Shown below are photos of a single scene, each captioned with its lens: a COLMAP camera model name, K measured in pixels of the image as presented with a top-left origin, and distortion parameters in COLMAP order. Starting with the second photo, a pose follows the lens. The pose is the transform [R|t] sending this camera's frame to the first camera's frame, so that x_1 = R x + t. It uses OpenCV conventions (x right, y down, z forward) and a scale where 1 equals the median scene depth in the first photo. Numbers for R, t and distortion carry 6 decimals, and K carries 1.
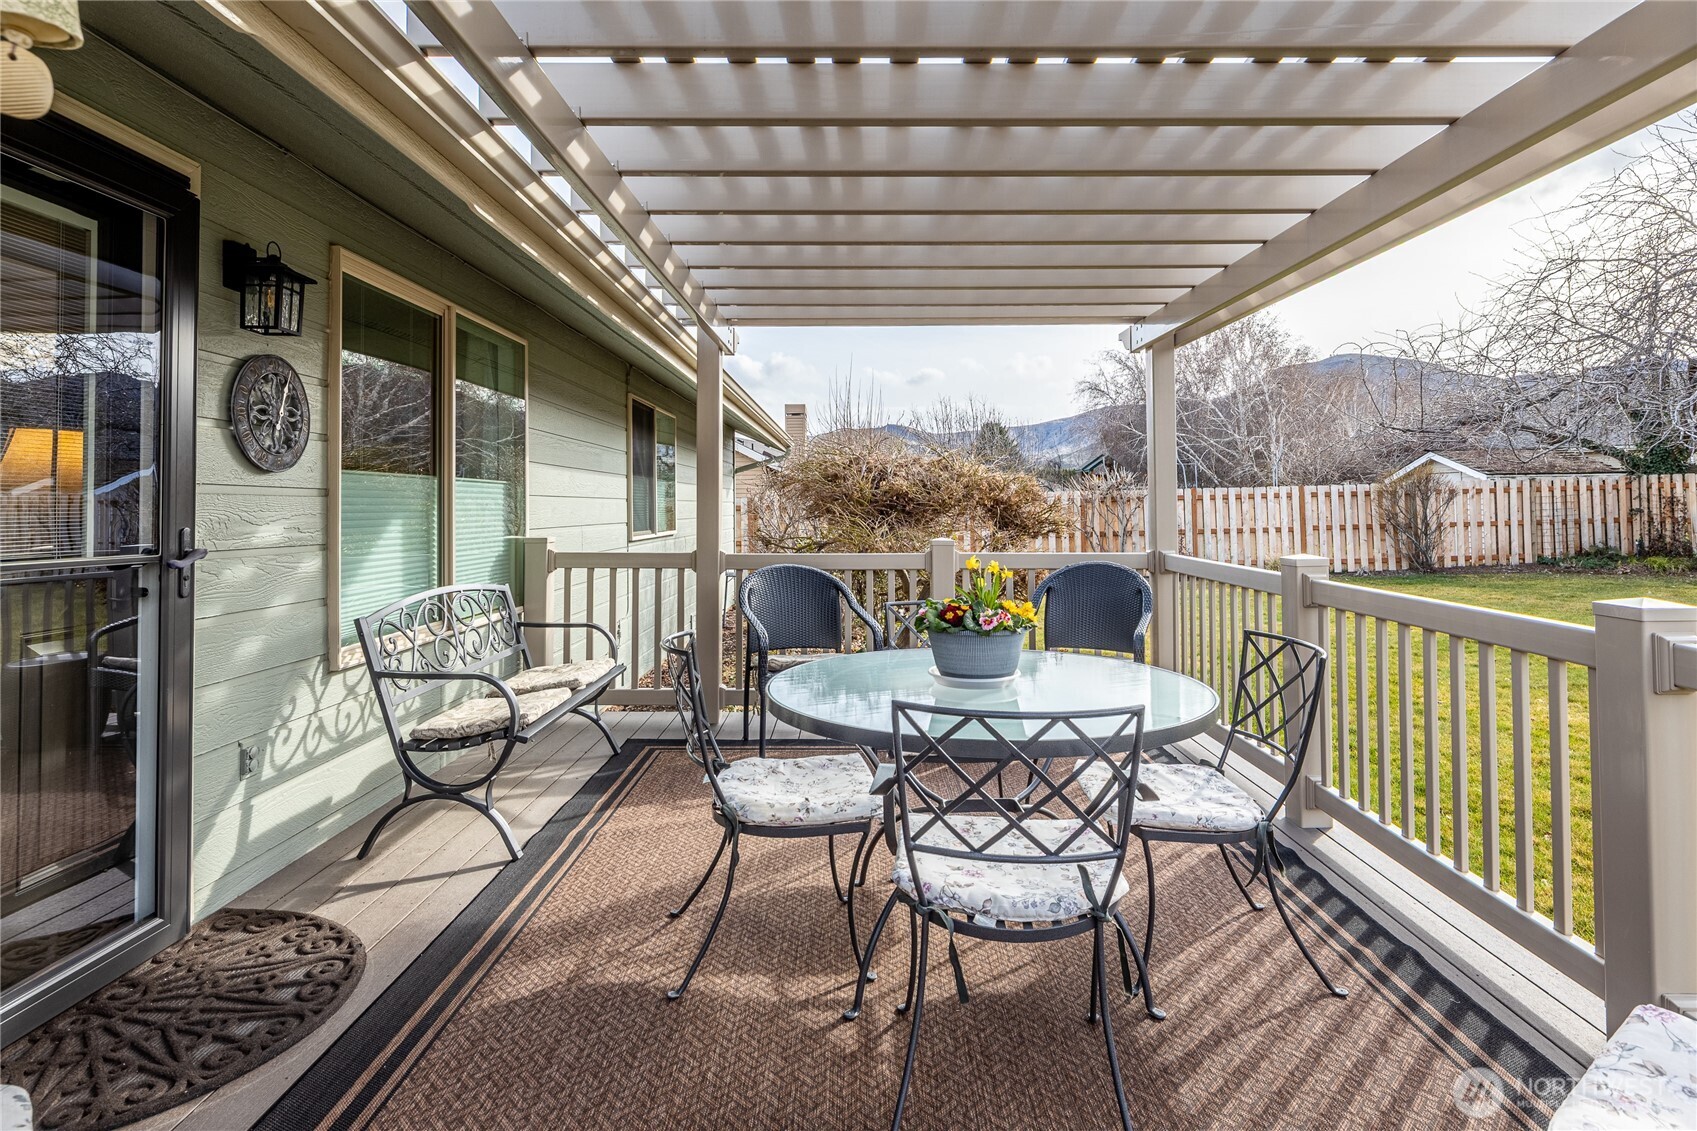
lens RADIAL K [[867.1, 0, 848.1], [0, 867.1, 486.6], [0, 0, 1]] dist [-0.019254, -0.000258]
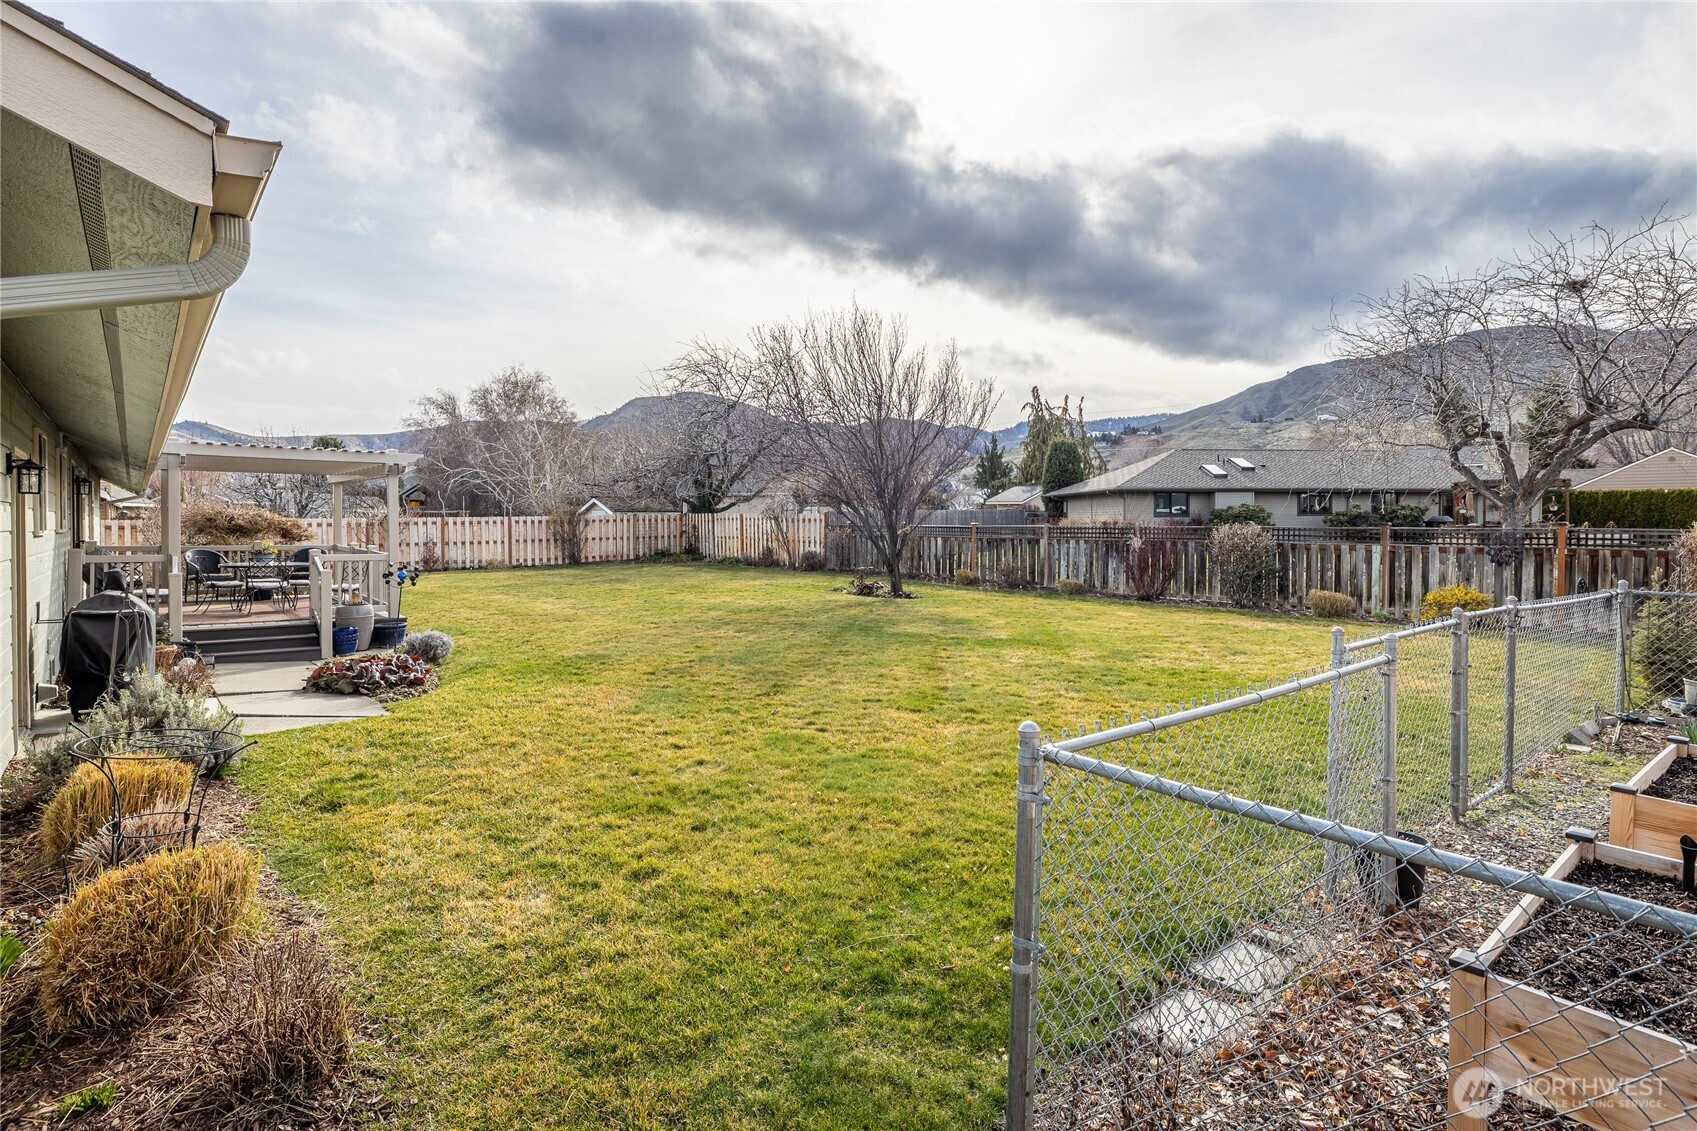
lens RADIAL K [[886.1, 0, 867.1], [0, 886.1, 532.9], [0, 0, 1]] dist [0.002001, 0.000666]
pose [[0.760243, 0.001058, 0.649638, -0.088167], [-0.022231, 0.999455, 0.024388, -0.028030], [-0.649259, -0.032983, 0.759852, -0.835404]]
